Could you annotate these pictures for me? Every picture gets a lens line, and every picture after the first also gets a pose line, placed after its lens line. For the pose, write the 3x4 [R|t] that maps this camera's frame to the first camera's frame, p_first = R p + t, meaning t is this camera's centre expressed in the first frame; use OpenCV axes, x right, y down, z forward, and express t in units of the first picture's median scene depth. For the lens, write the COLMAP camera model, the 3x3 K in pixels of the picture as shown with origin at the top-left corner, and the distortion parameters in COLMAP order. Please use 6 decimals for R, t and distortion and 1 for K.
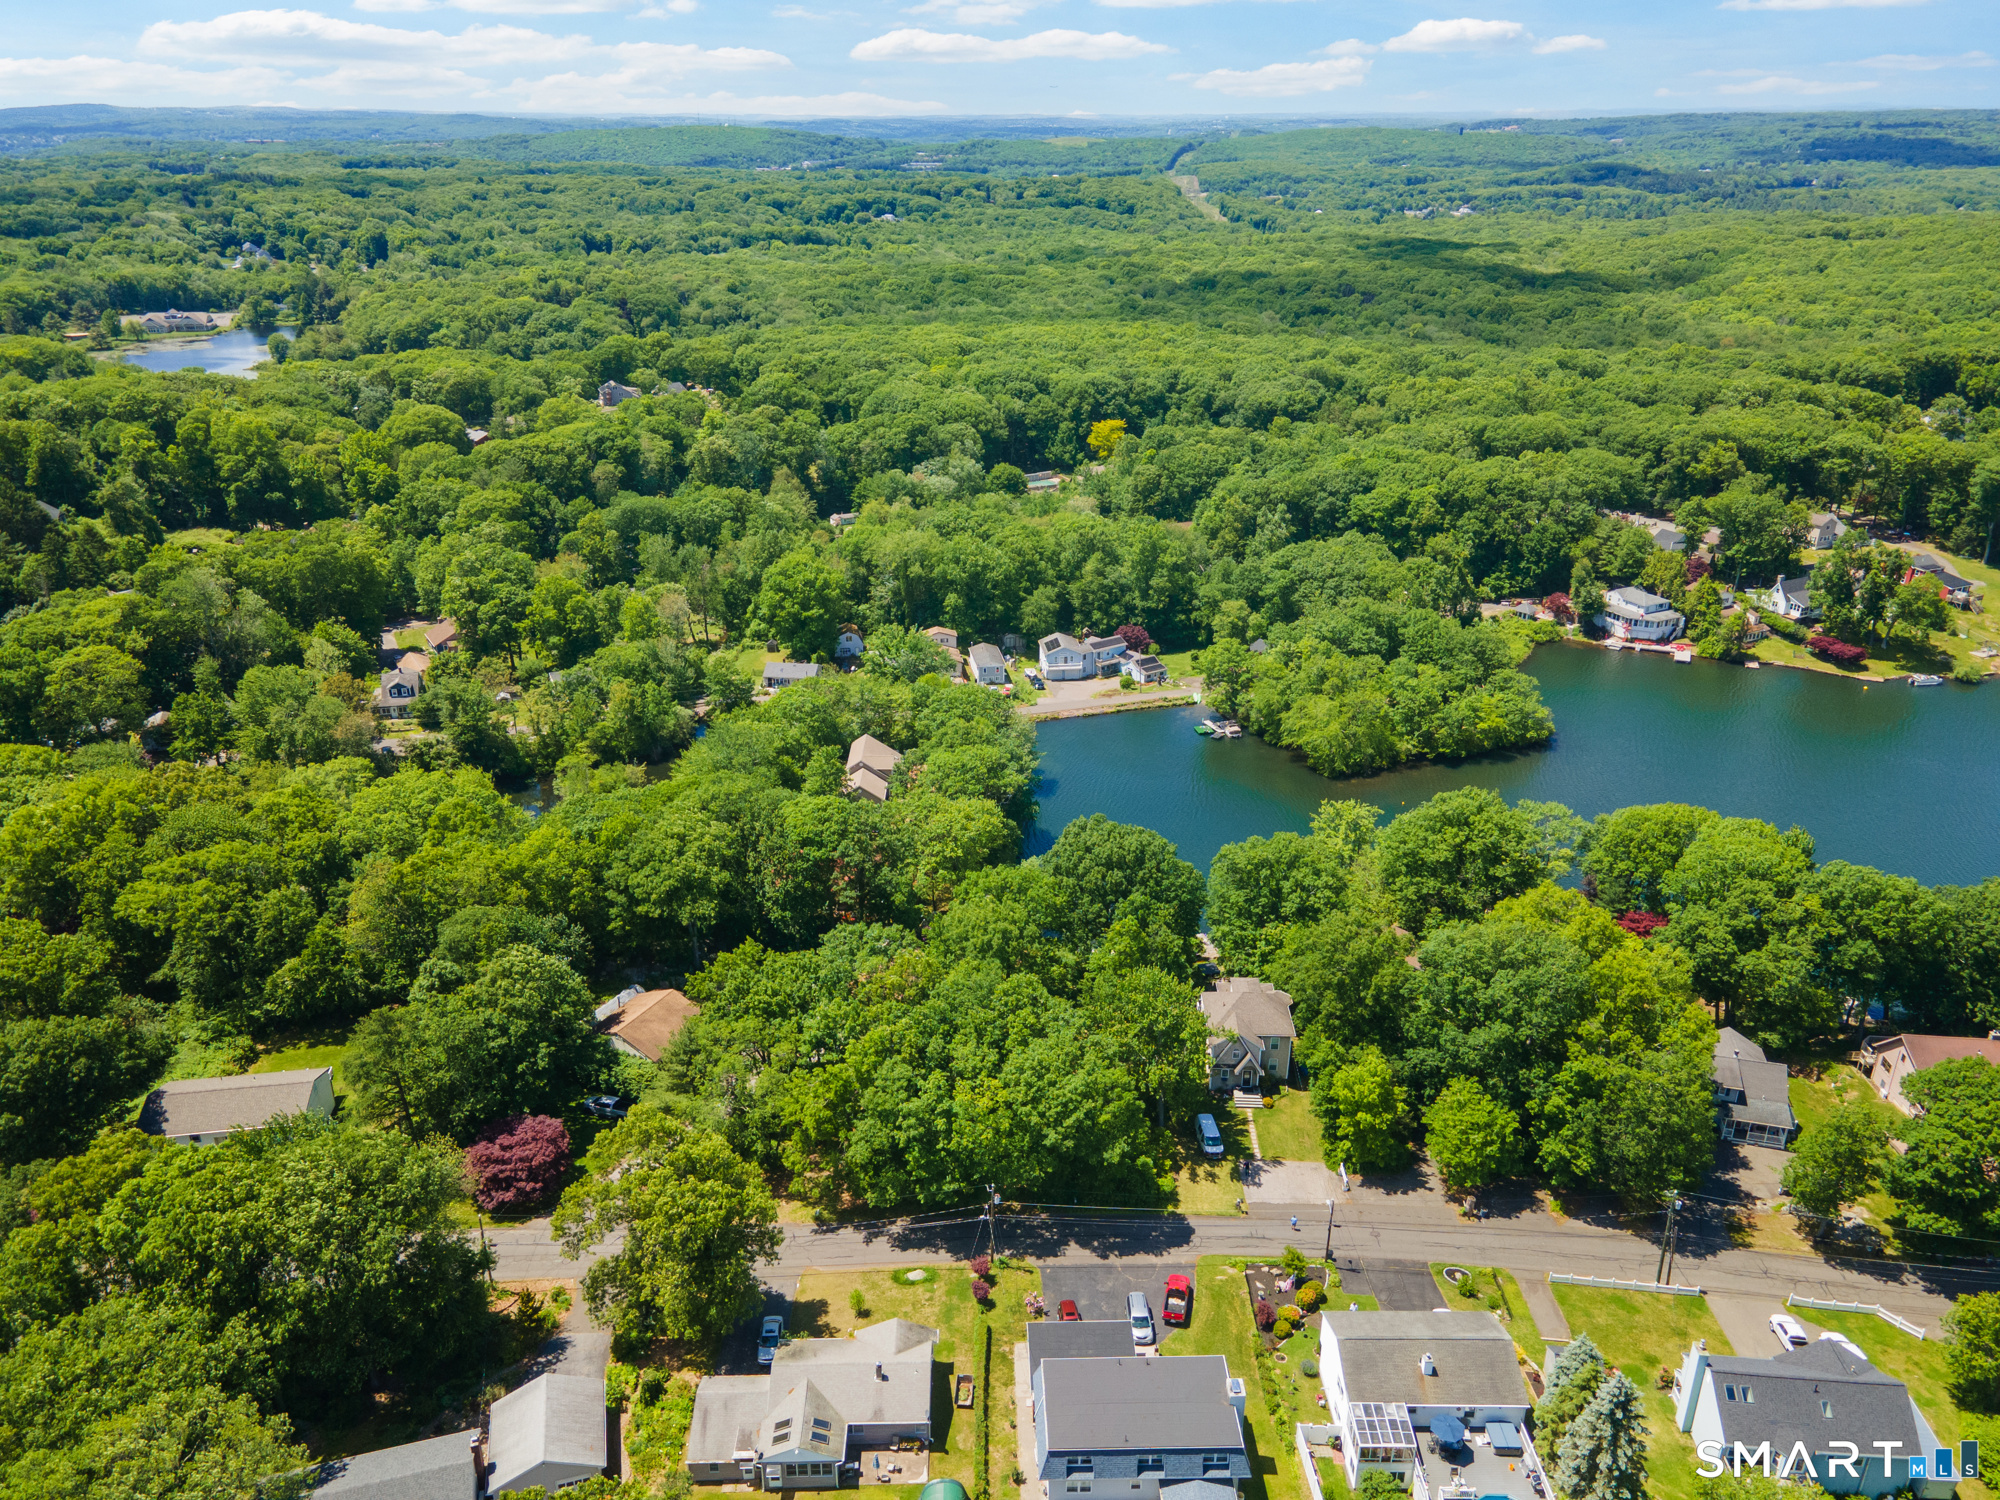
lens RADIAL K [[1448.7, 0, 1004.0], [0, 1448.7, 740.7], [0, 0, 1]] dist [0.016971, 0.028221]
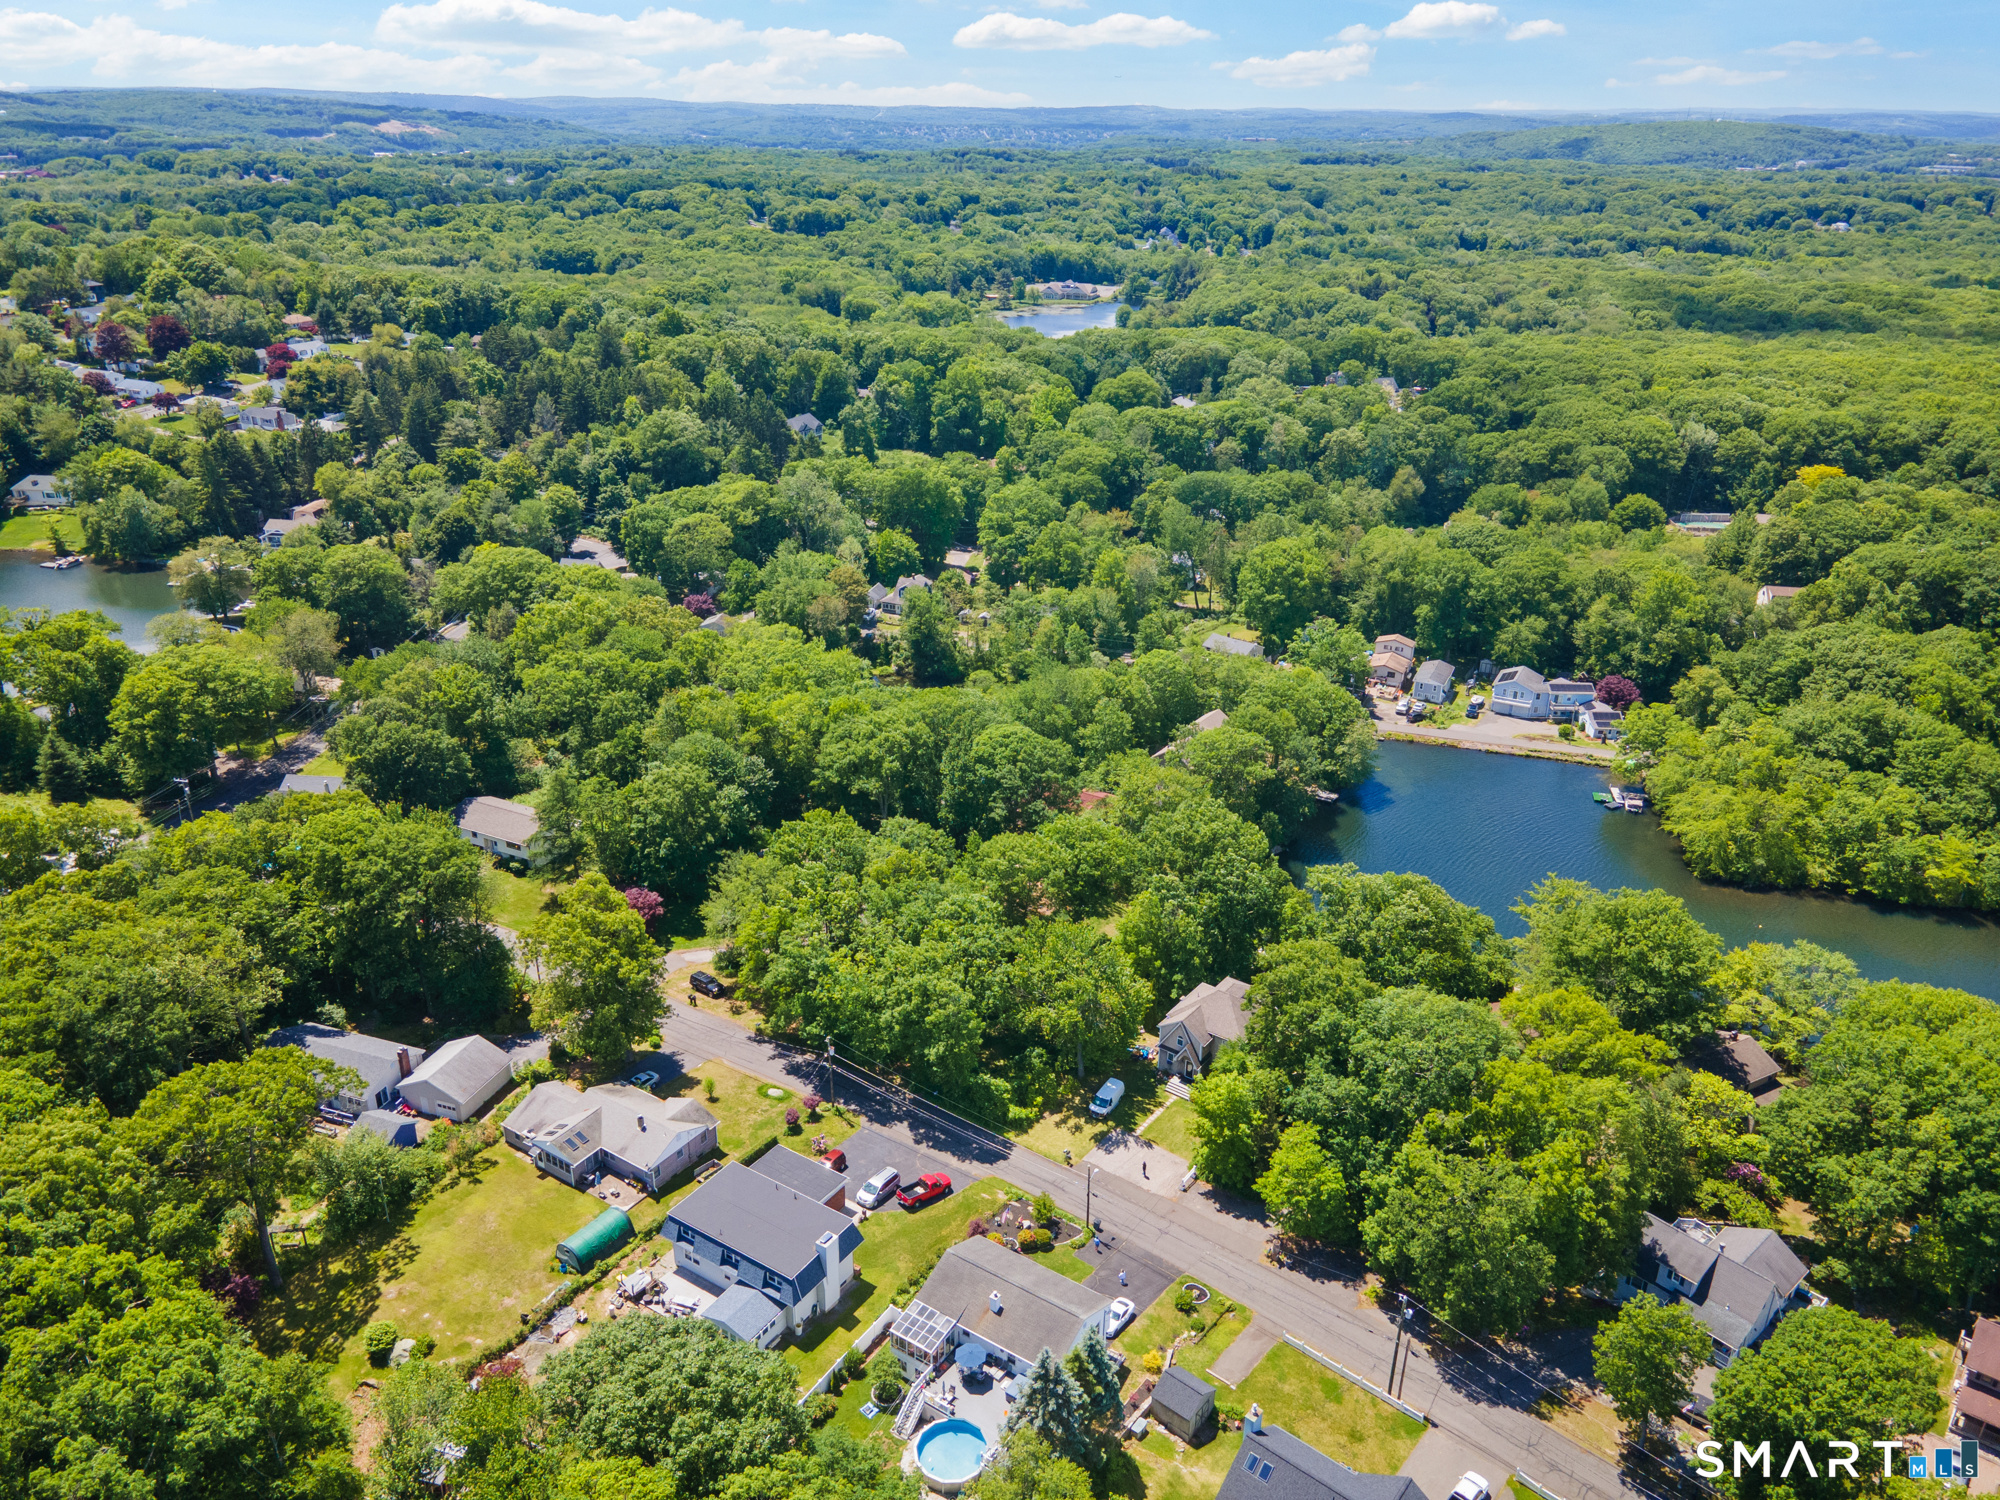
lens RADIAL K [[1448.7, 0, 1006.5], [0, 1448.7, 760.7], [0, 0, 1]] dist [0.016971, 0.028221]
pose [[0.823403, 0.240121, -0.514149, 0.247792], [-0.233361, 0.969183, 0.078909, -0.011577], [0.517252, 0.055009, 0.854064, 0.030032]]
